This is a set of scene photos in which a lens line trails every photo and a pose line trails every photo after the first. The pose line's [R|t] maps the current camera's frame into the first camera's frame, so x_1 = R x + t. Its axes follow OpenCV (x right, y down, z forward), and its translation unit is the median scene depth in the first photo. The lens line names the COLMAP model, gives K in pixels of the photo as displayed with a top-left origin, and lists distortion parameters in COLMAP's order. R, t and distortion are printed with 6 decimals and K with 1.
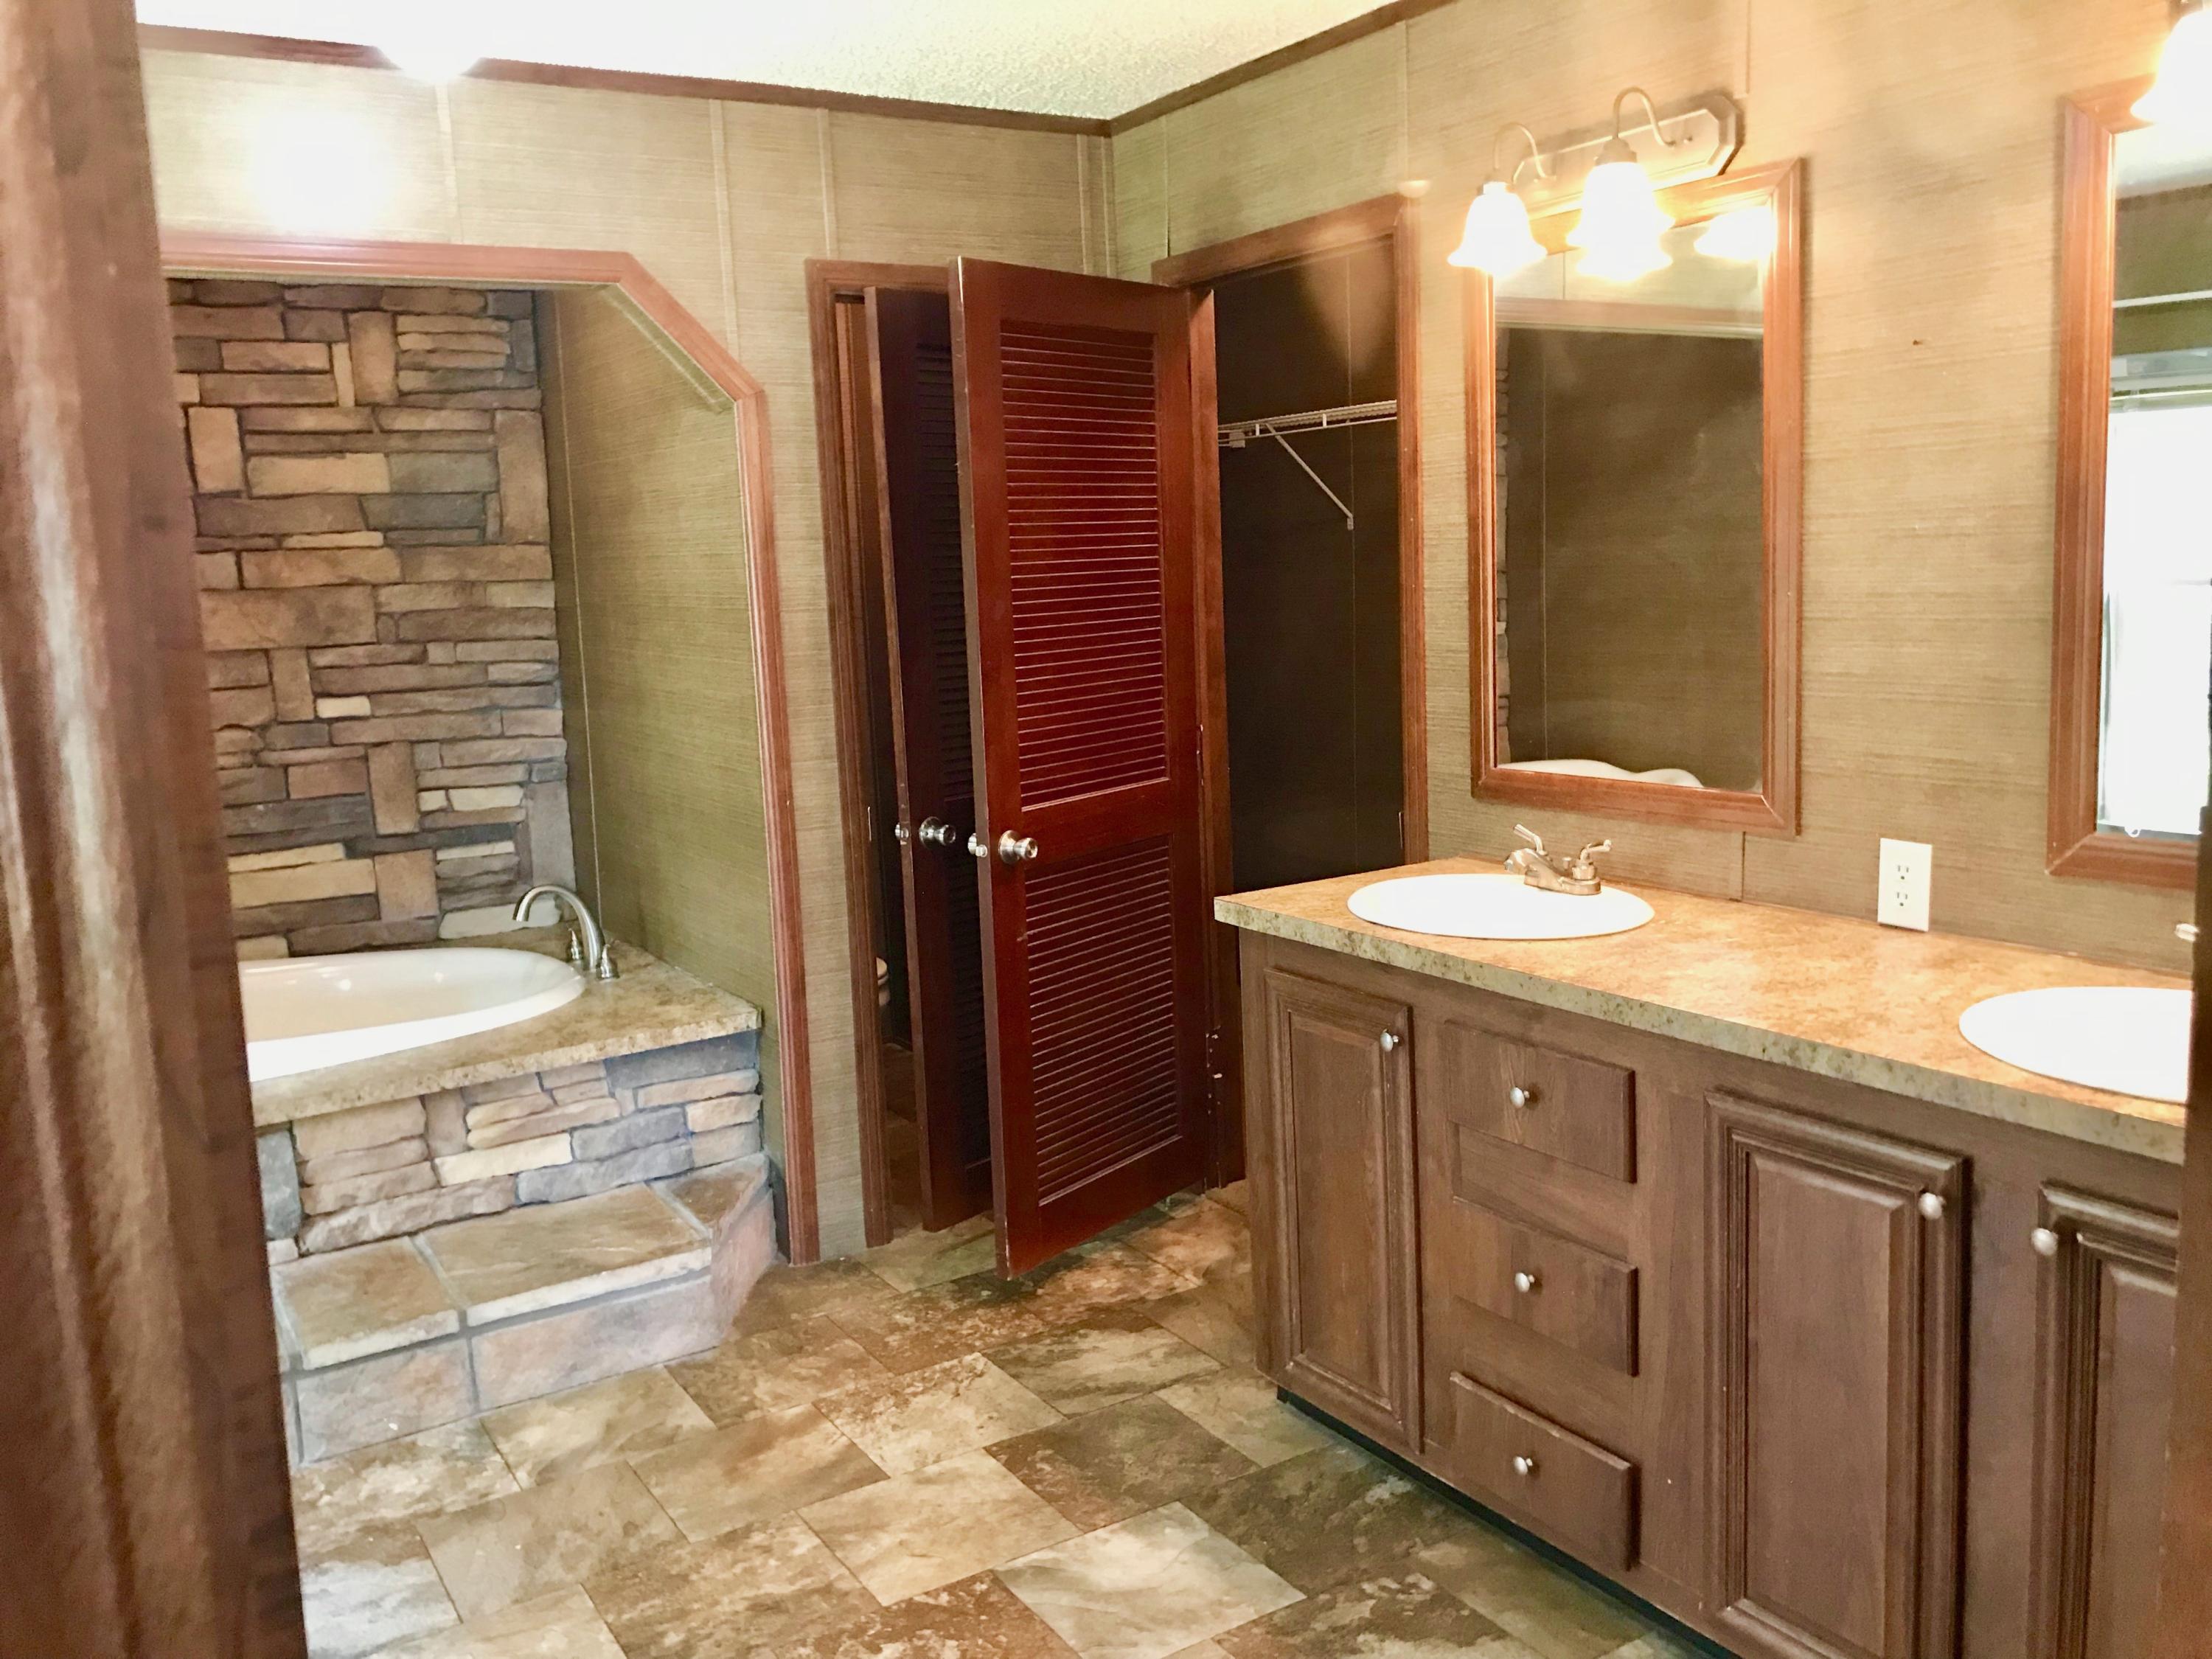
lens RADIAL K [[1826.9, 0, 1110.3], [0, 1826.9, 802.2], [0, 0, 1]] dist [0.021334, -0.005656]
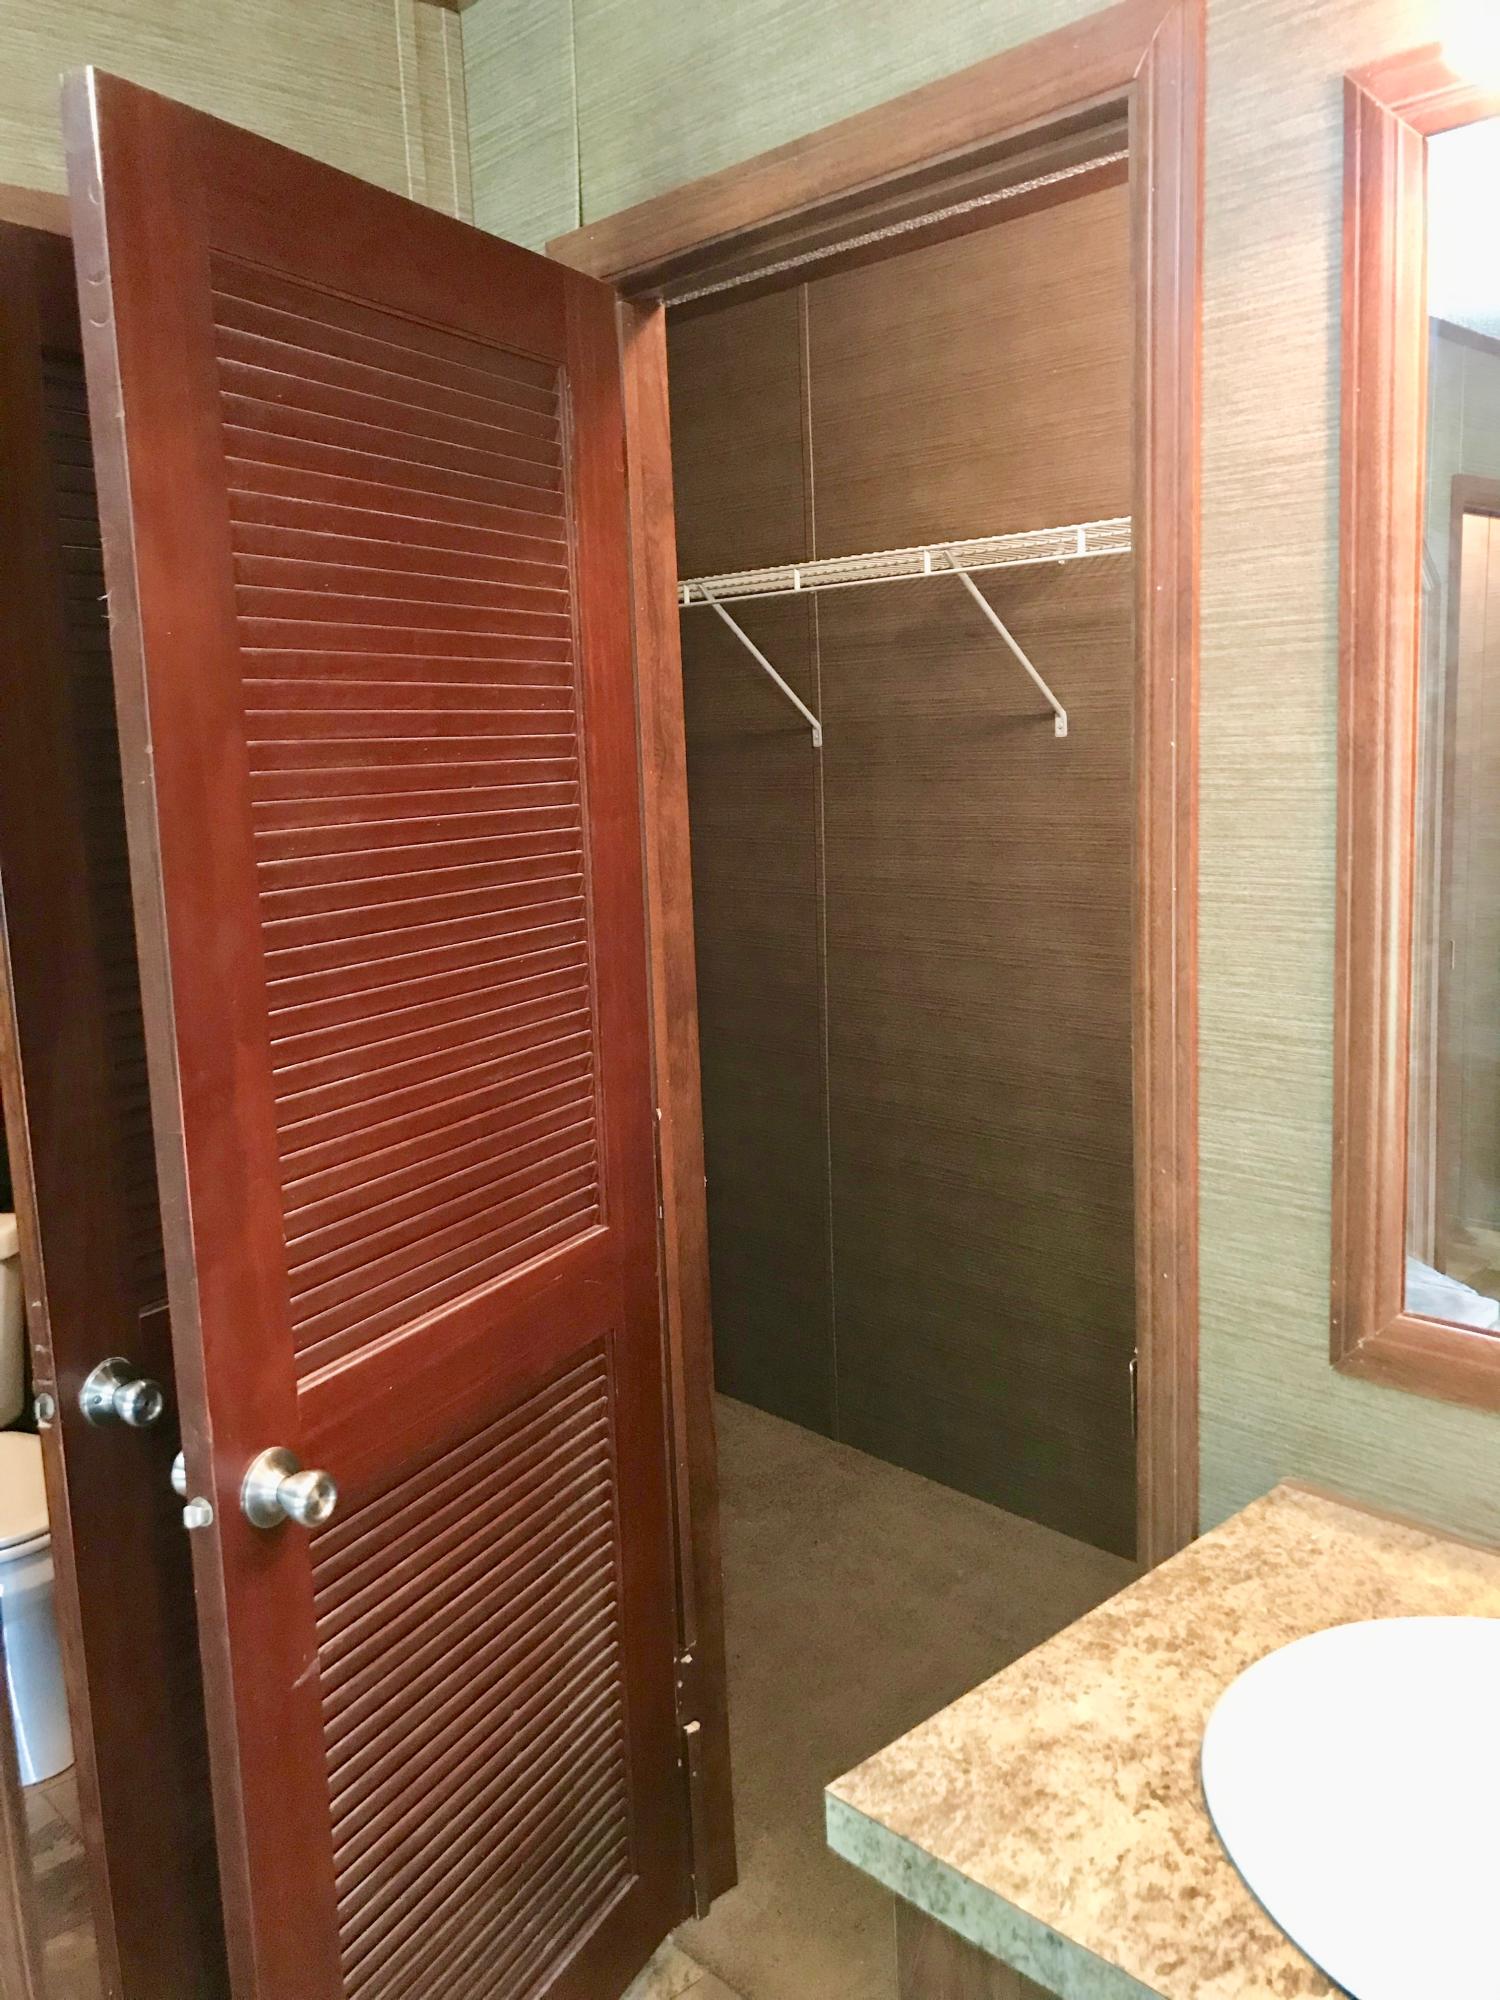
lens RADIAL K [[1651.8, 0, 837.6], [0, 1651.8, 1007.6], [0, 0, 1]] dist [0.021334, -0.005656]
pose [[0.974504, -0.024132, 0.223071, -0.008010], [0.020497, 0.999617, 0.018597, -0.086689], [-0.223434, -0.013551, 0.974625, 0.543579]]
